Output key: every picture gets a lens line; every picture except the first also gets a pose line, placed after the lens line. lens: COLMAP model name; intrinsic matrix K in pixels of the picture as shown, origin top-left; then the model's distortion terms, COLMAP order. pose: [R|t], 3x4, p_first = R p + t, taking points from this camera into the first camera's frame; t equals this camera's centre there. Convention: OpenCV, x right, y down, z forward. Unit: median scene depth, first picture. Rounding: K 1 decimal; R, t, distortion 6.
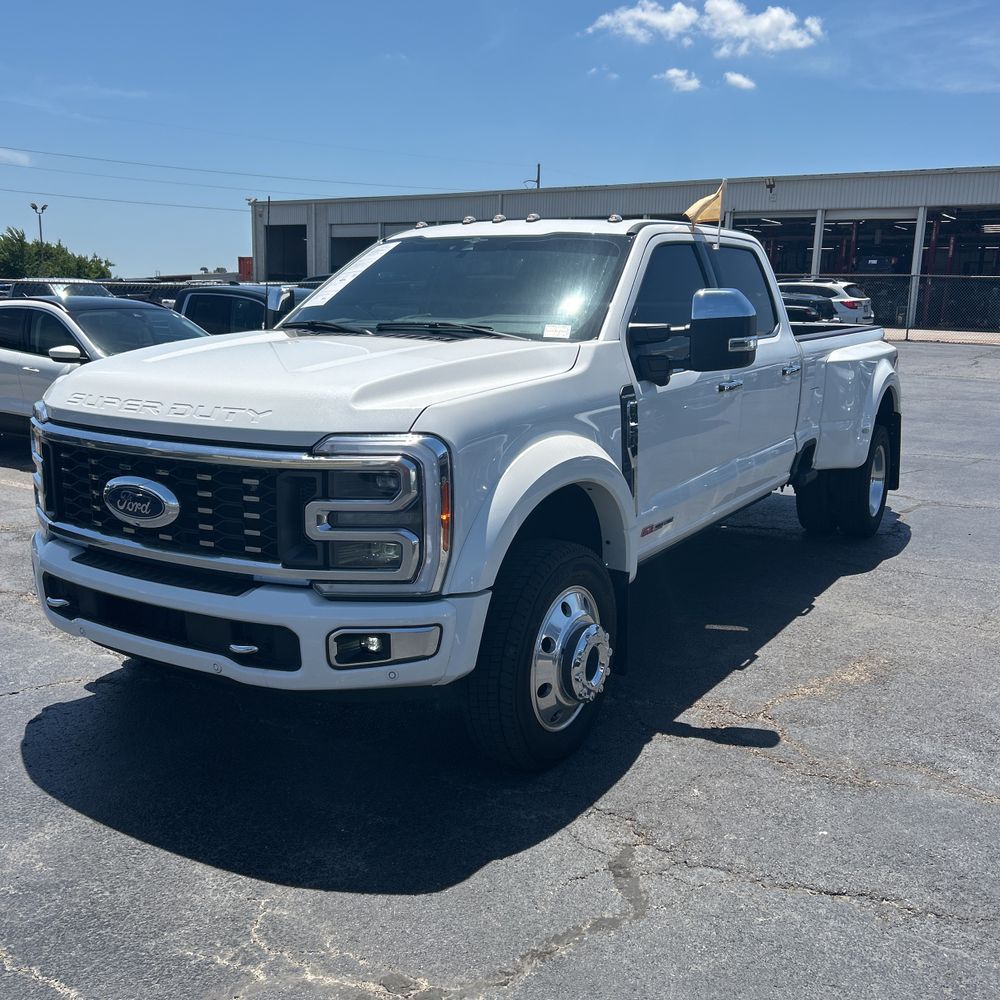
lens RADIAL K [[1017.0, 0, 500.0], [0, 1017.0, 500.0], [0, 0, 1]] dist [0.101651, -0.179560]
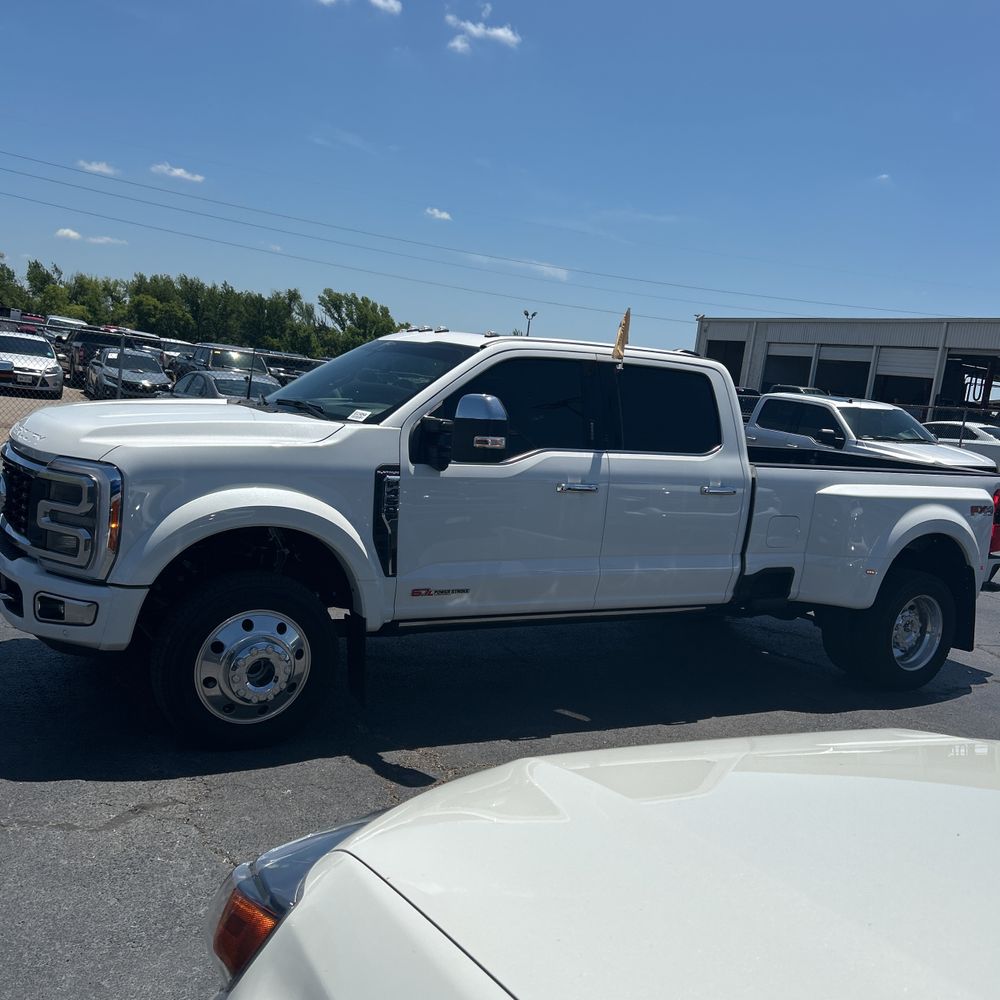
lens RADIAL K [[1018.9, 0, 502.0], [0, 1018.9, 496.4], [0, 0, 1]] dist [0.080819, -0.152842]
pose [[0.887041, 0.130923, -0.442738, 0.916629], [-0.179028, 0.981459, -0.068461, -0.018737], [0.425567, 0.139990, 0.894033, -0.020355]]
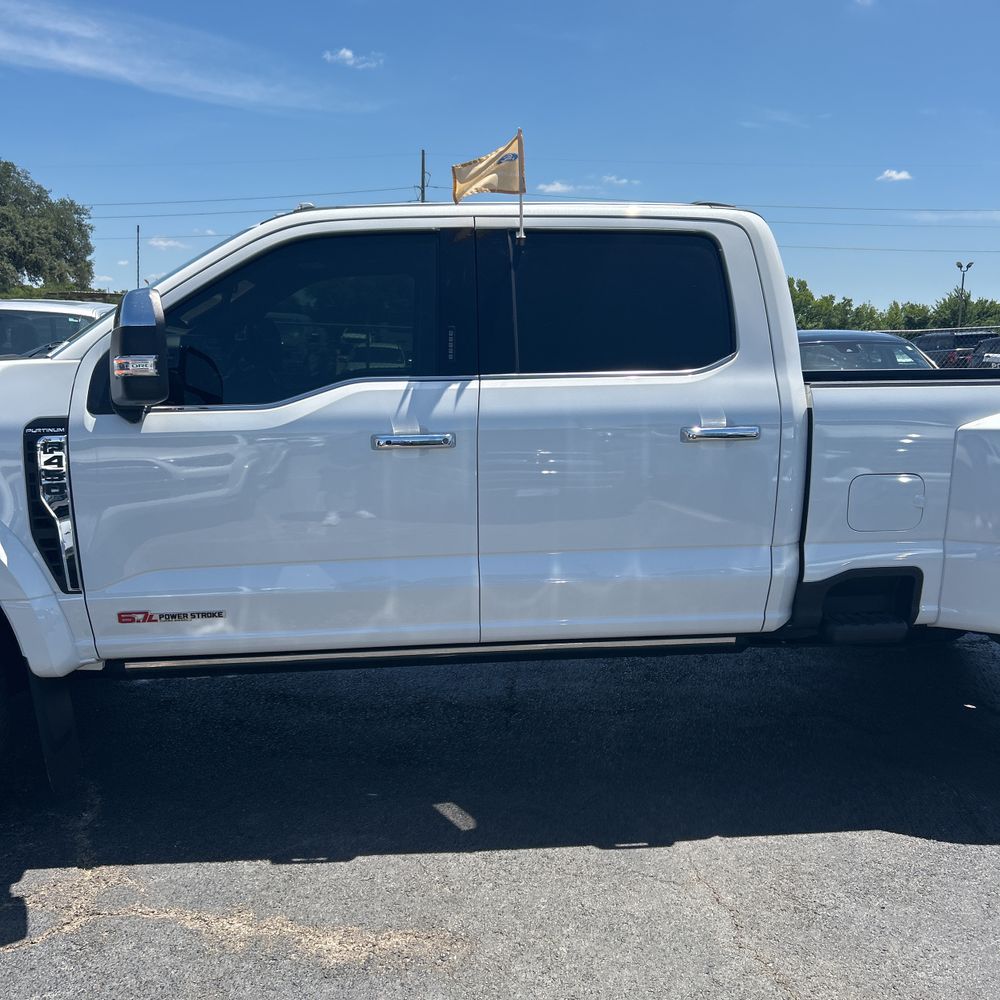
lens RADIAL K [[1017.0, 0, 500.0], [0, 1017.0, 500.0], [0, 0, 1]] dist [0.101651, -0.179560]
pose [[0.623492, 0.106119, -0.774594, 1.106016], [-0.150383, 0.988523, 0.014380, -0.132490], [0.767230, 0.107520, 0.632295, 0.910505]]
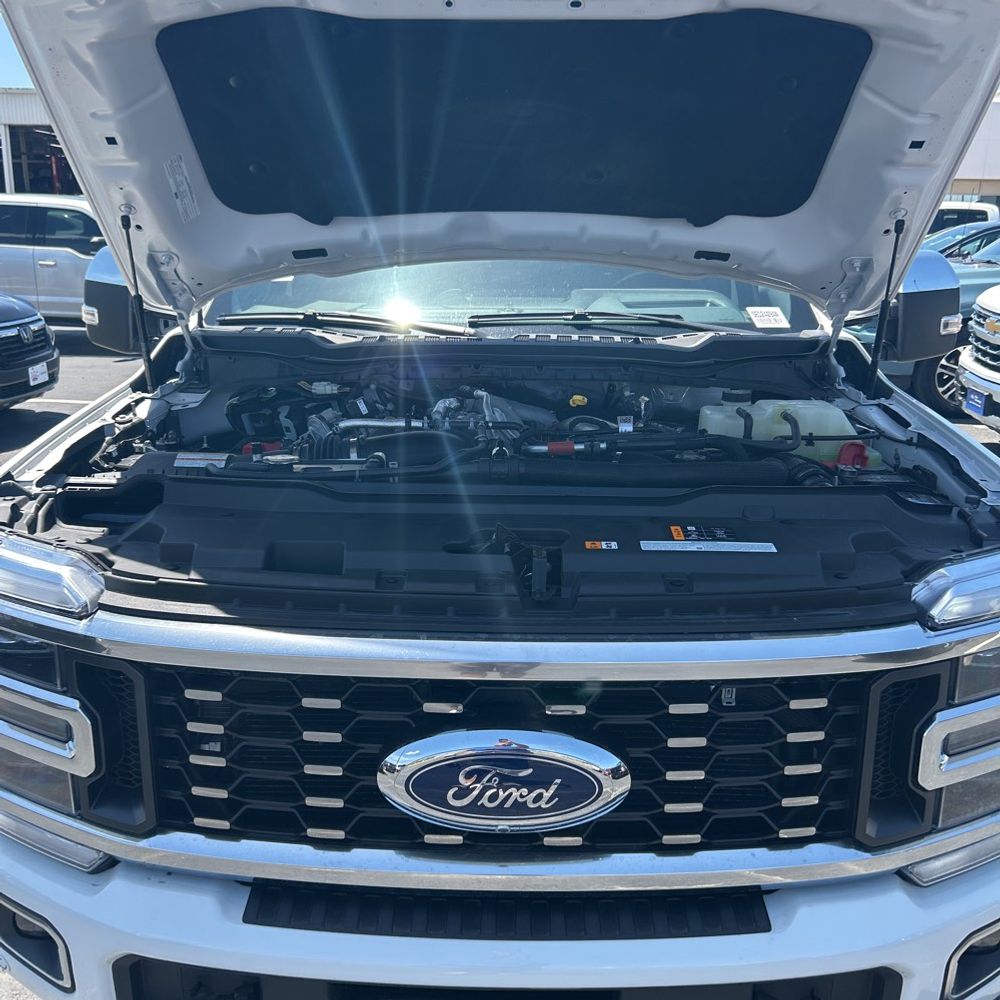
lens RADIAL K [[1018.9, 0, 502.0], [0, 1018.9, 496.4], [0, 0, 1]] dist [0.080819, -0.152842]
pose [[0.853255, -0.133629, 0.504083, -0.538576], [0.094774, 0.990251, 0.102086, -0.159890], [-0.512810, -0.039332, 0.857601, 0.600783]]
